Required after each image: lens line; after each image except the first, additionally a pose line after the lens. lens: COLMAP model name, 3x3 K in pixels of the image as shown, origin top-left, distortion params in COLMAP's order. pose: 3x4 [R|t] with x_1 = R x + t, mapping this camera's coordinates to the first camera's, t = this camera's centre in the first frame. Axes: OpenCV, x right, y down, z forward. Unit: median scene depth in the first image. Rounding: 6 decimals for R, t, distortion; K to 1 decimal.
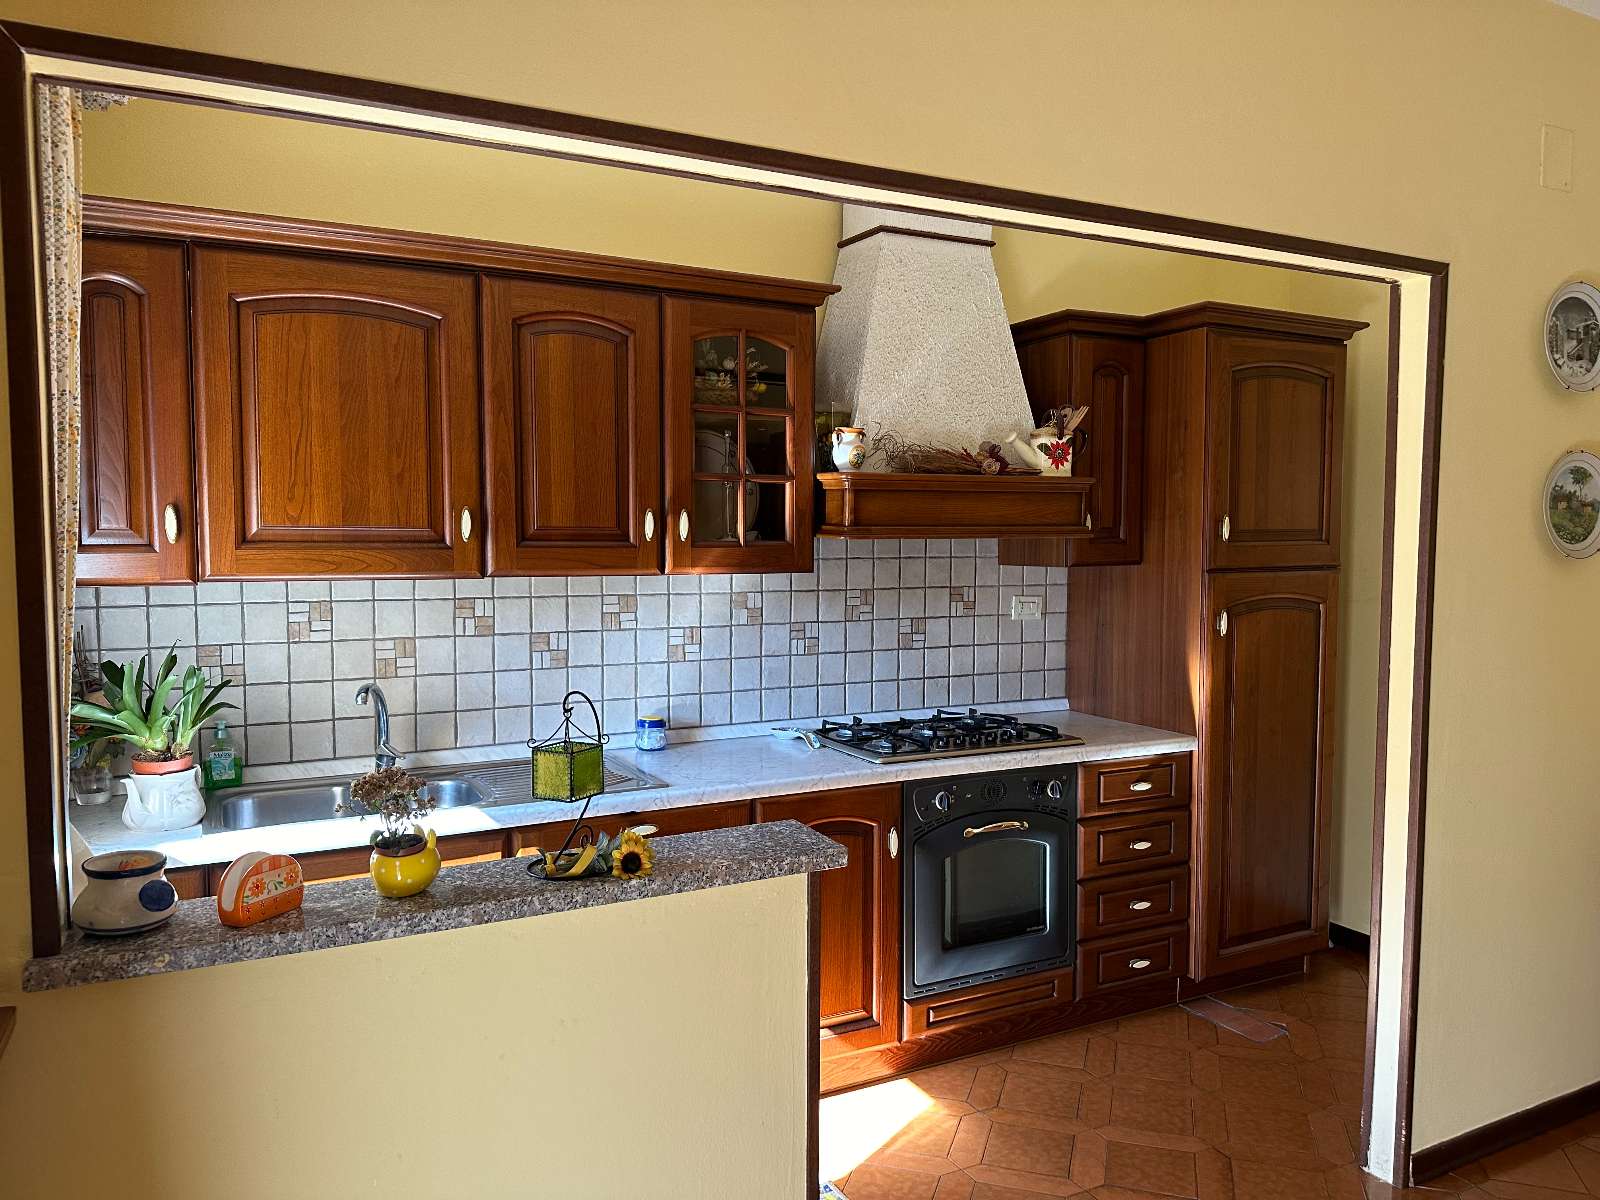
lens RADIAL K [[1076.1, 0, 800.0], [0, 1076.1, 600.0], [0, 0, 1]] dist [0.022786, -0.000466]
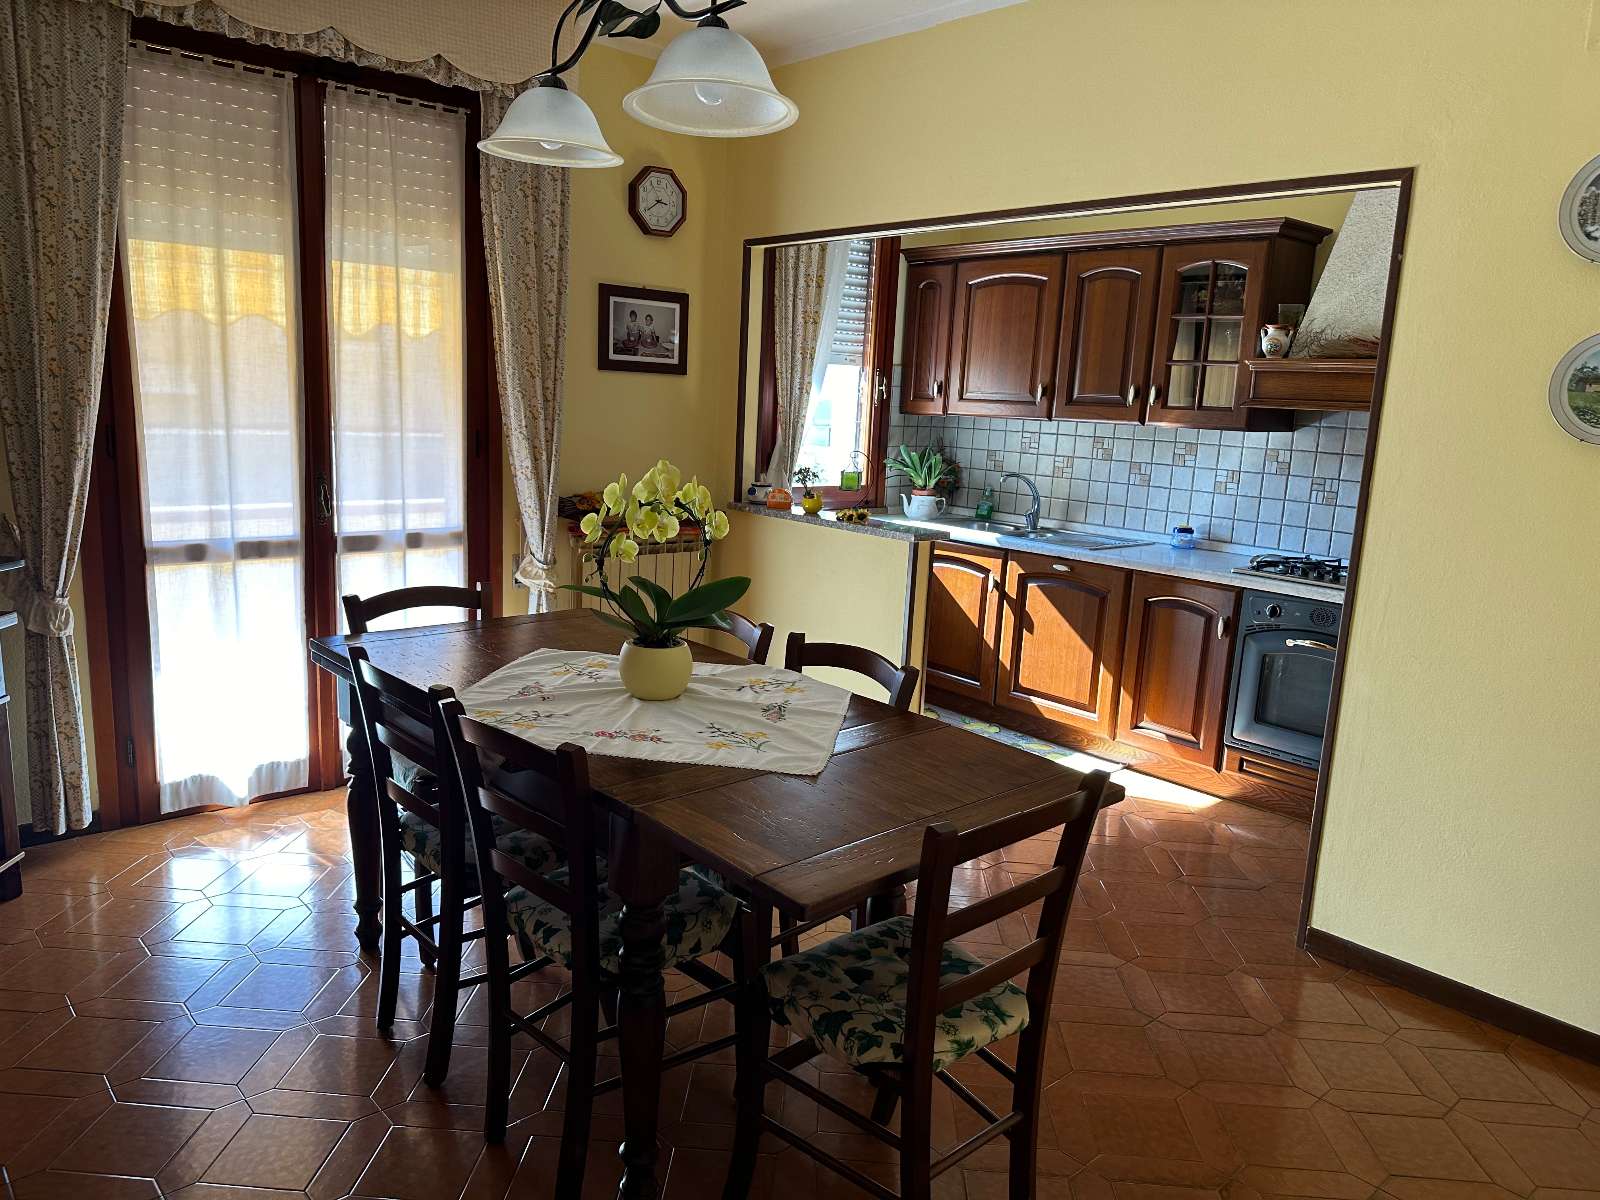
lens RADIAL K [[1137.0, 0, 800.0], [0, 1137.0, 600.0], [0, 0, 1]] dist [-0.030175, -0.001689]
pose [[0.255557, 0.185283, -0.948874, 1.292996], [-0.090471, 0.981740, 0.167334, -0.005218], [0.962552, 0.043082, 0.267653, 0.076465]]
